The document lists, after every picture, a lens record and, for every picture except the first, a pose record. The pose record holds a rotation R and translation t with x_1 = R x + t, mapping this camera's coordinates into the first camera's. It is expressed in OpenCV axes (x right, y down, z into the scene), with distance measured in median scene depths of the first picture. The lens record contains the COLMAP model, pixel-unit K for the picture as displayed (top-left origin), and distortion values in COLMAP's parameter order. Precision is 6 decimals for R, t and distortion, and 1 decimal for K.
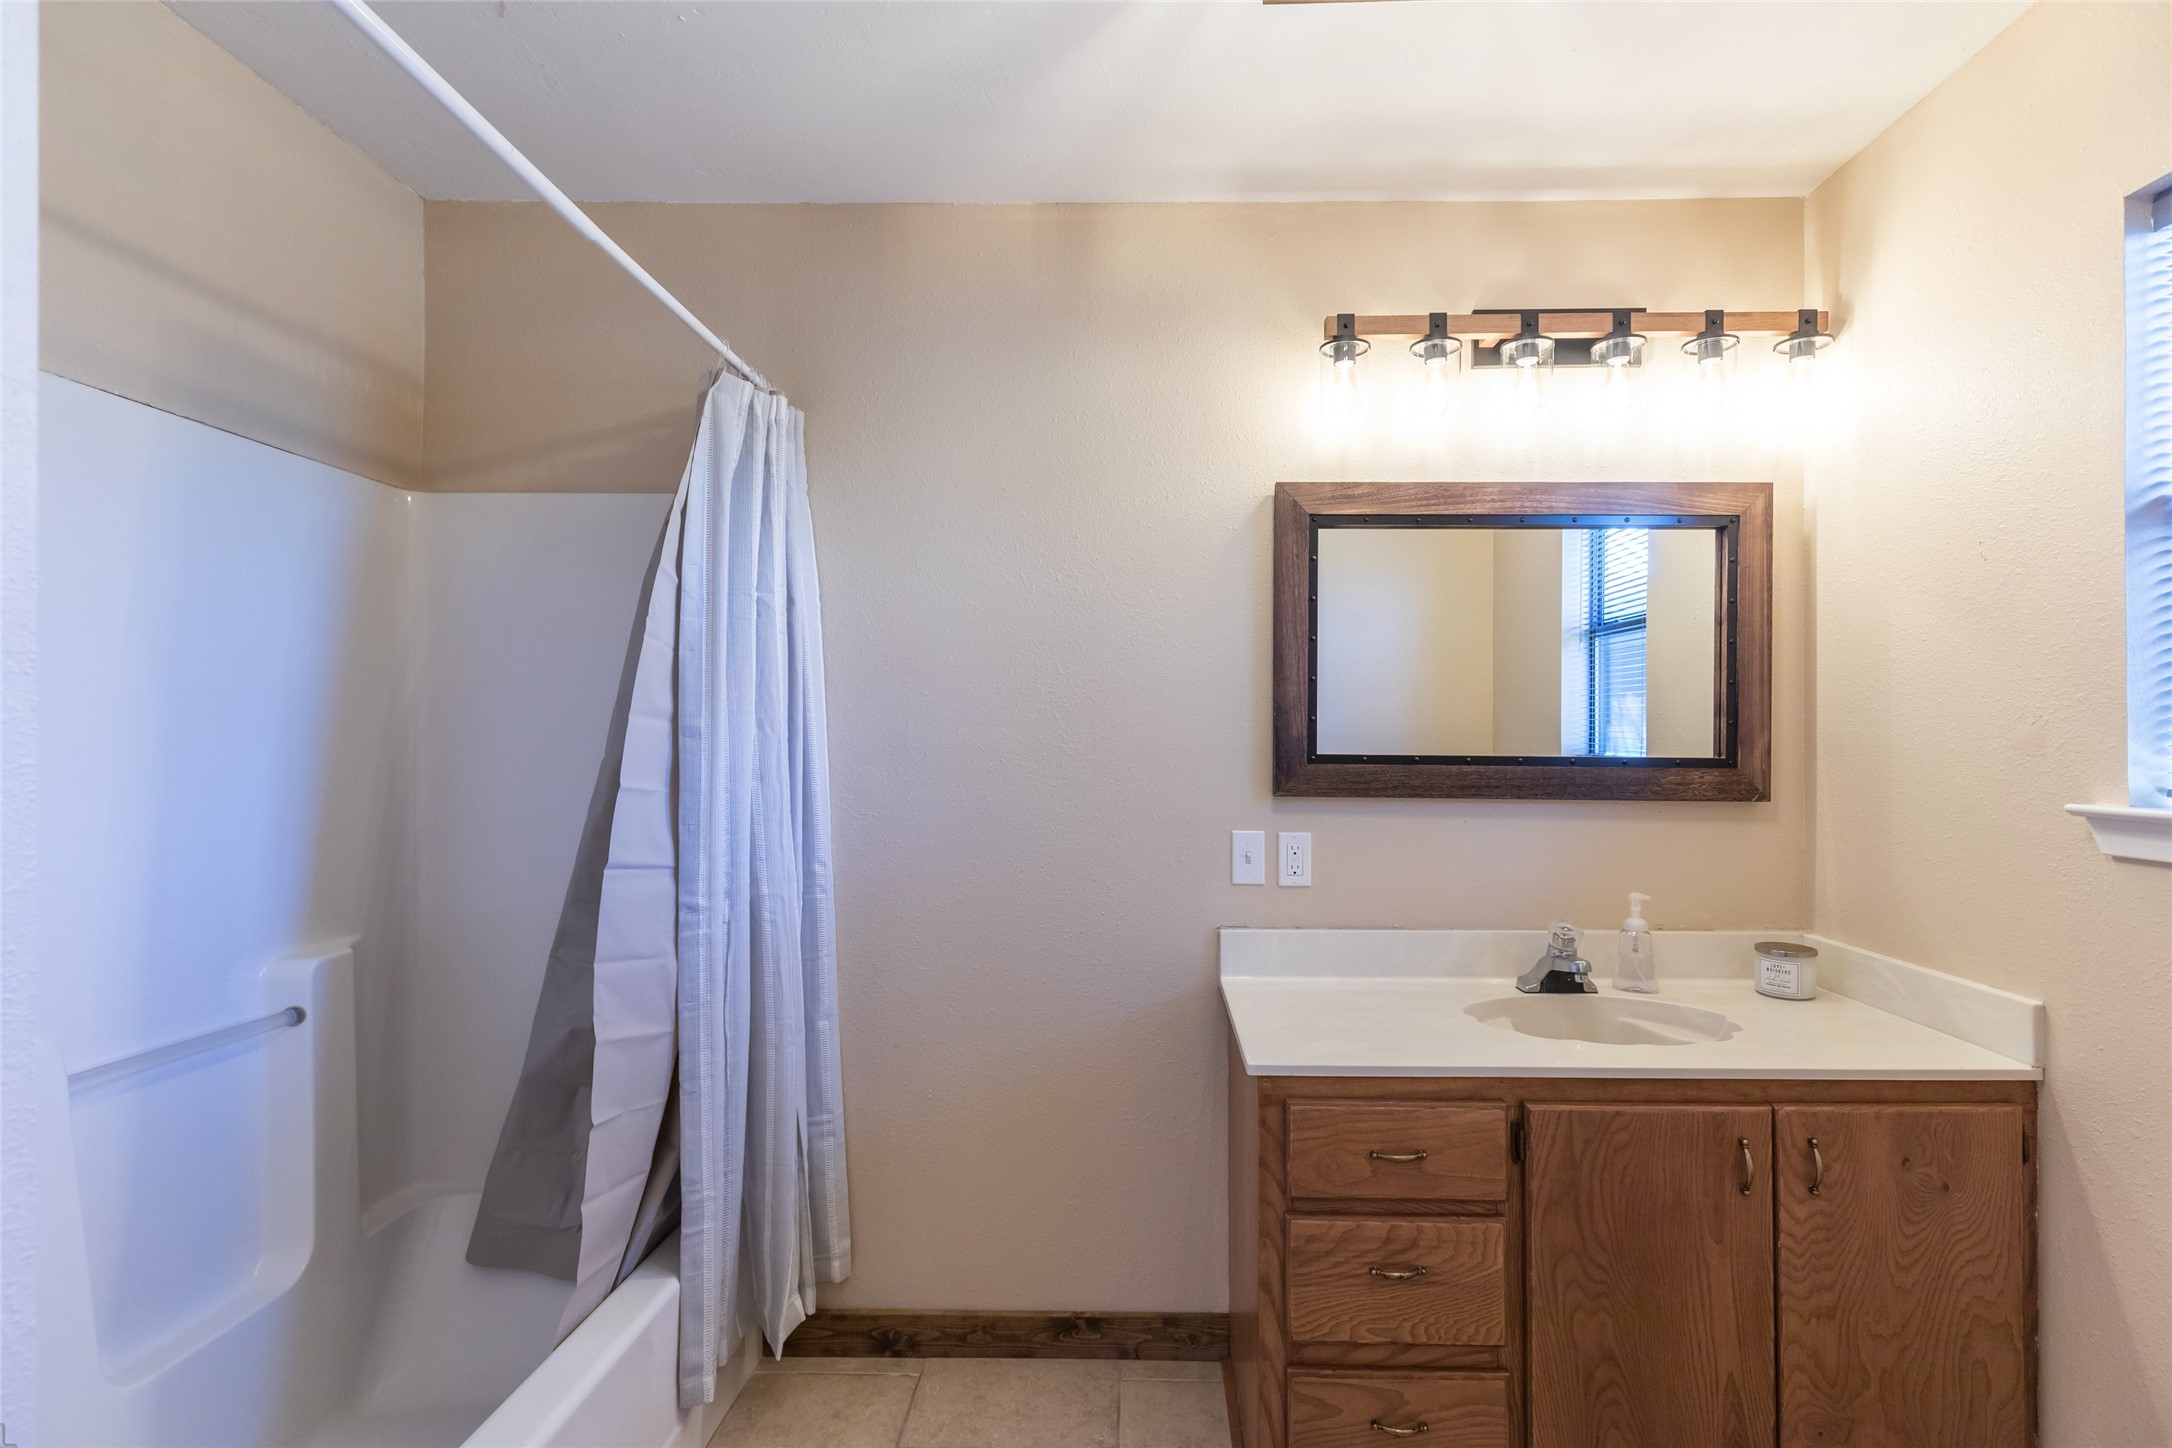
lens RADIAL K [[989.5, 0, 1136.2], [0, 989.5, 735.6], [0, 0, 1]] dist [0.007303, -0.002372]
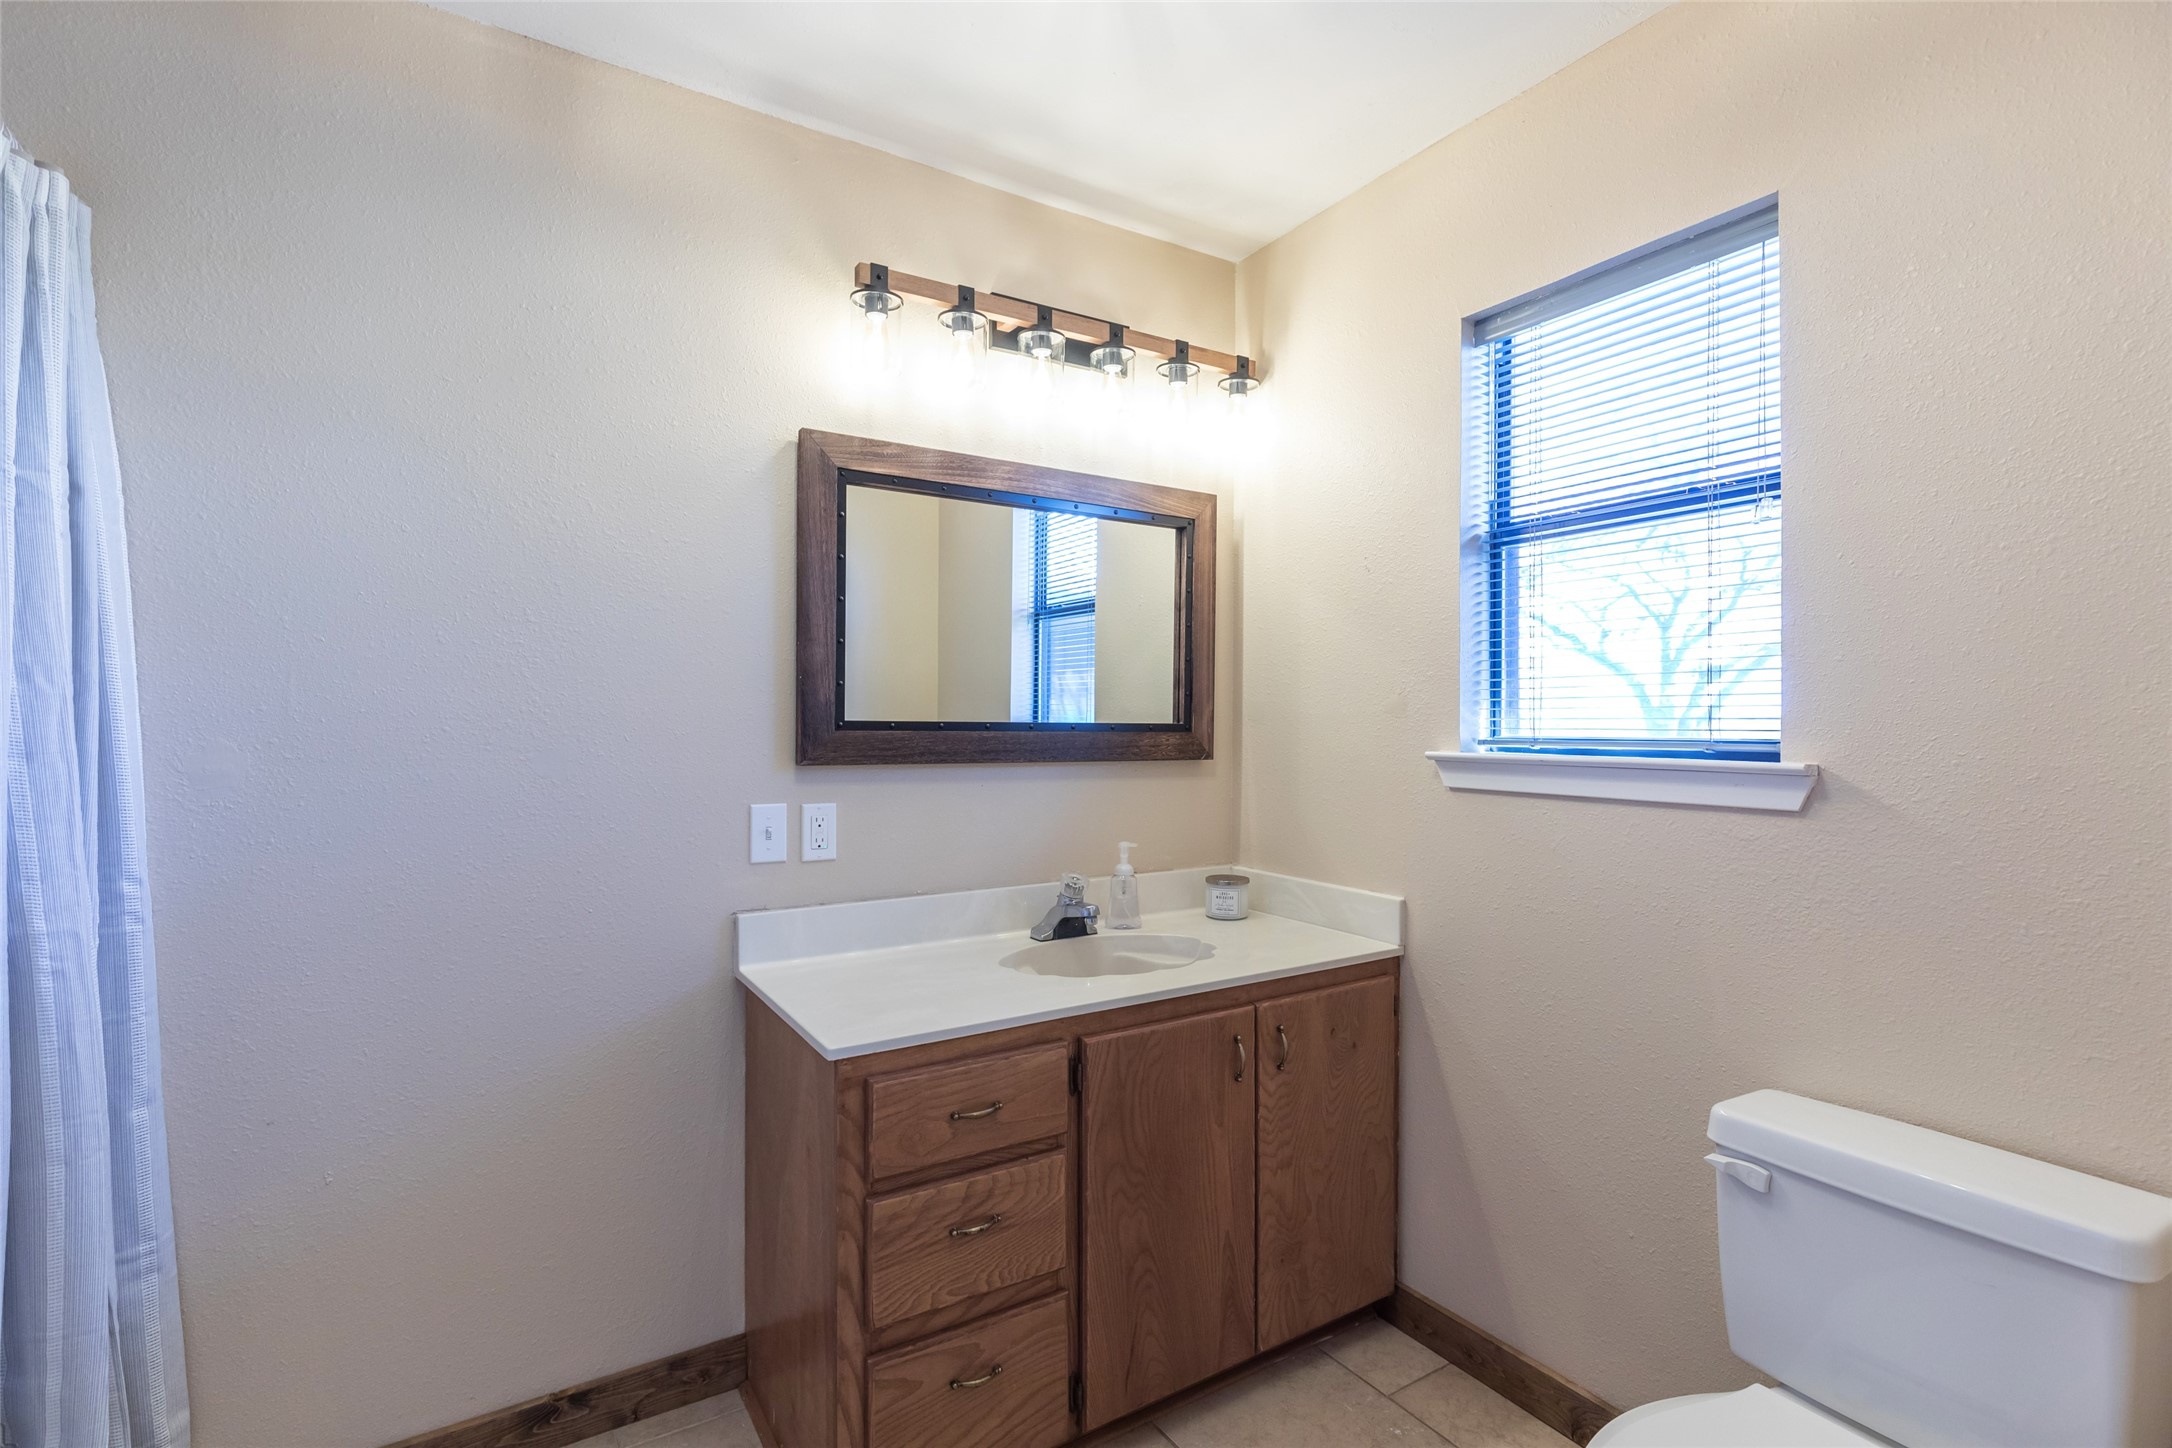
lens RADIAL K [[989.5, 0, 1079.5], [0, 989.5, 730.0], [0, 0, 1]] dist [0.007303, -0.002372]
pose [[0.839992, -0.004391, 0.542581, -0.152289], [-0.002375, 0.999928, 0.011768, 0.017044], [-0.542593, -0.011173, 0.839921, 0.076364]]
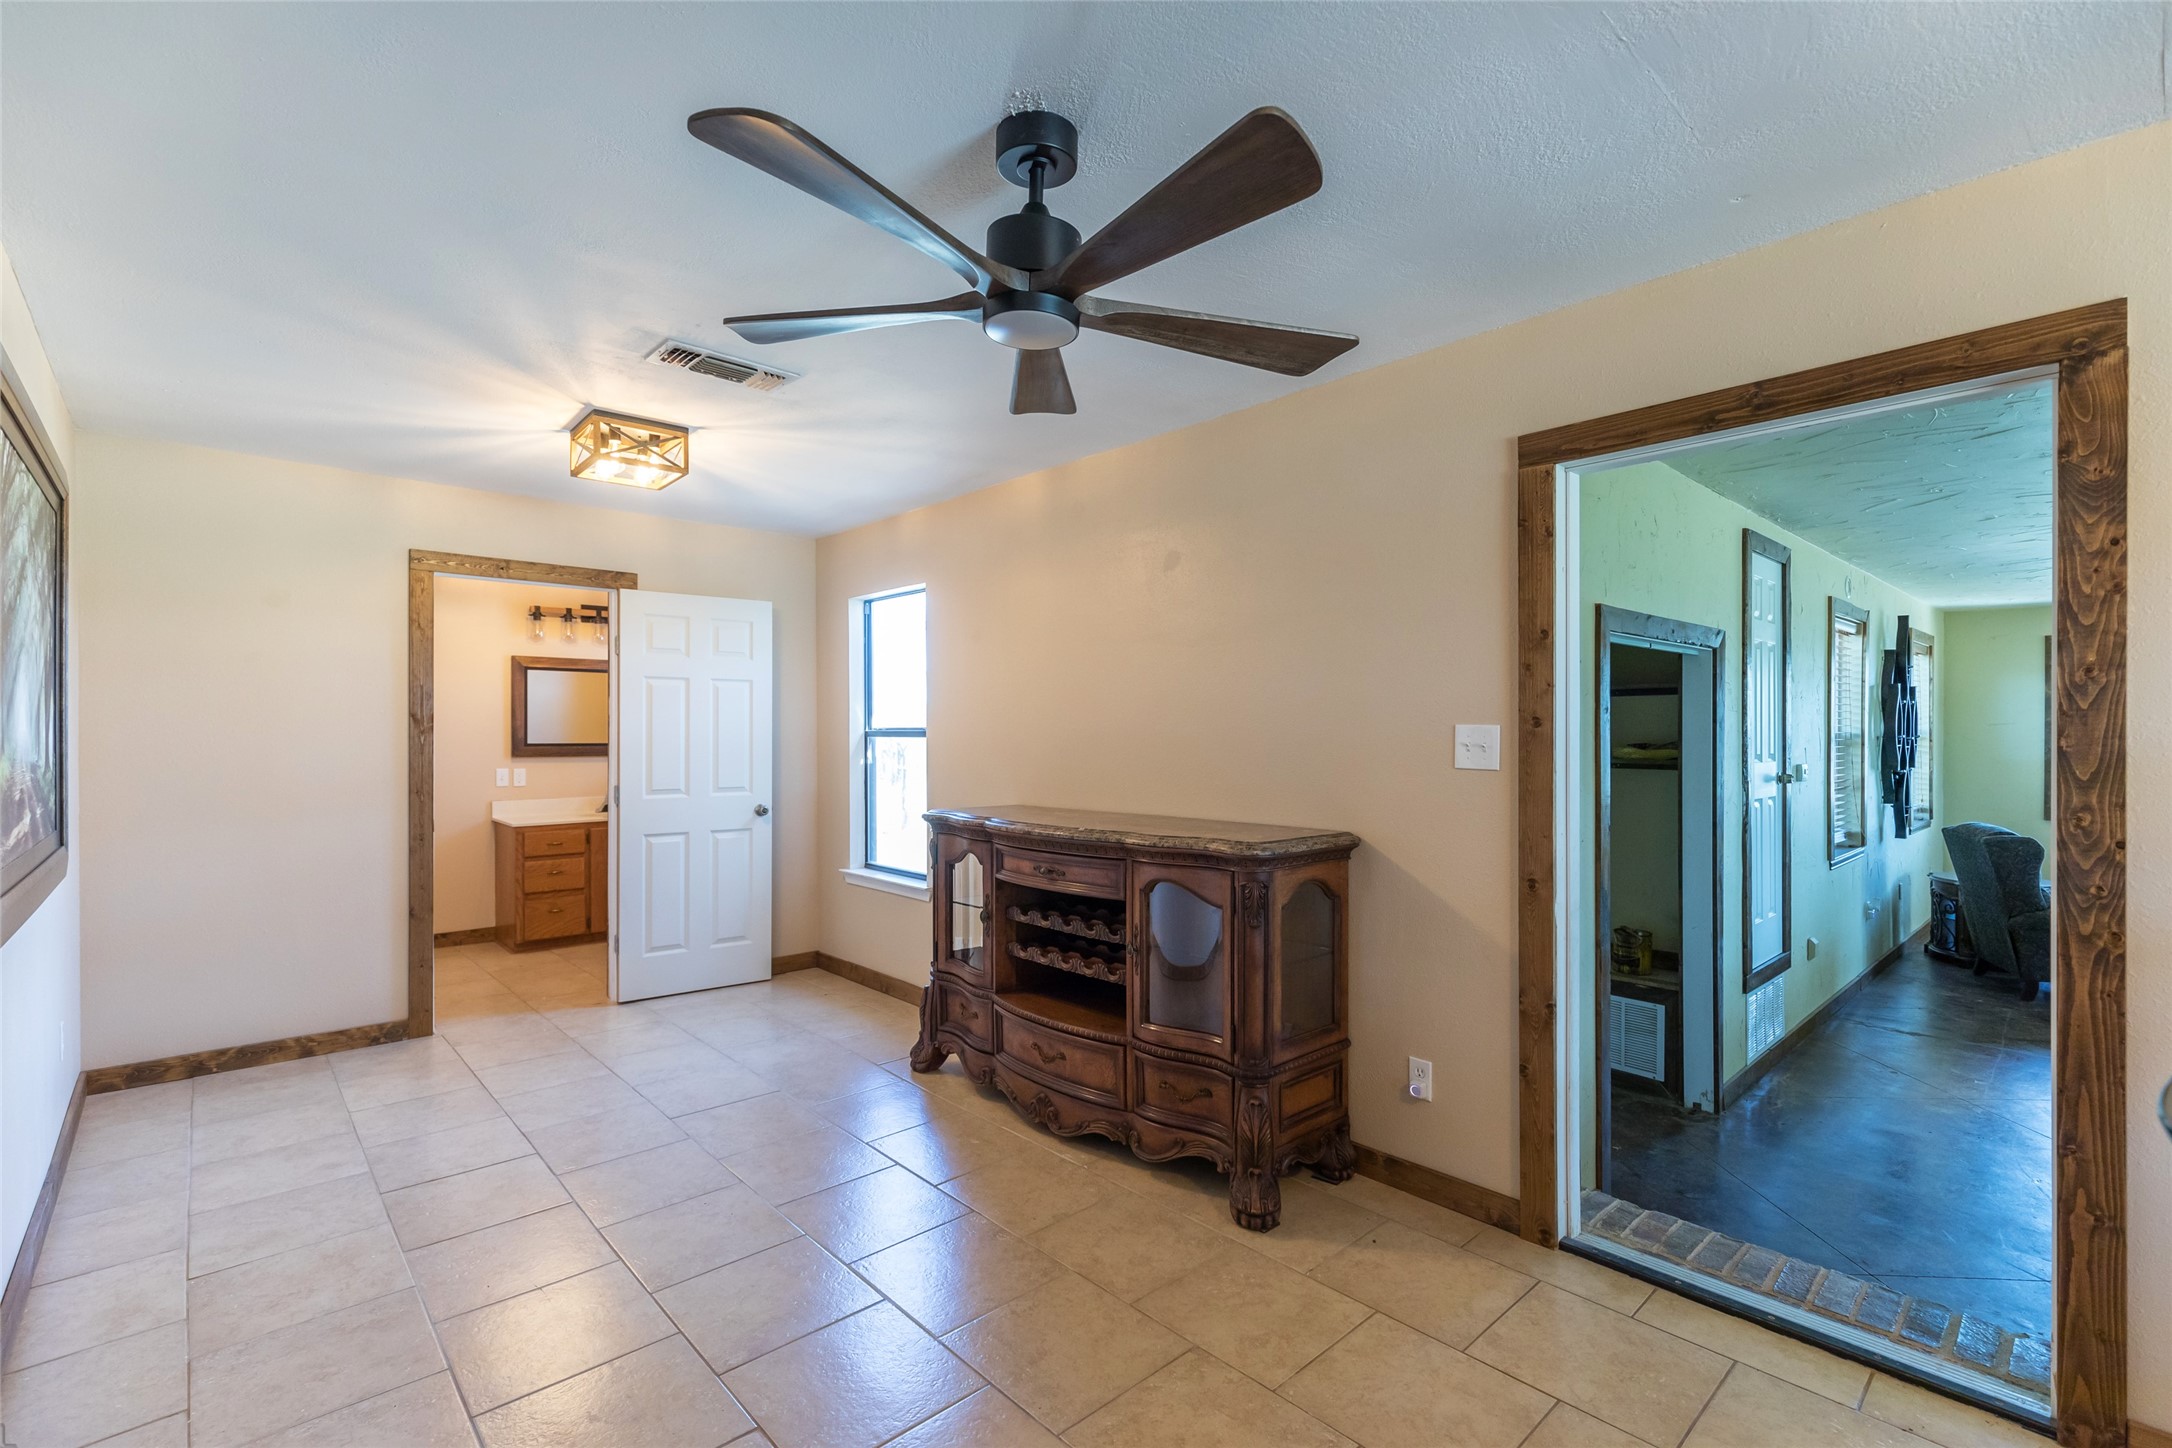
lens RADIAL K [[989.5, 0, 1085.2], [0, 989.5, 732.4], [0, 0, 1]] dist [0.007303, -0.002372]
pose [[0.735674, -0.004054, 0.677324, -0.683347], [0.000618, 0.999986, 0.005315, -0.033872], [-0.677335, -0.003492, 0.735666, -2.658680]]
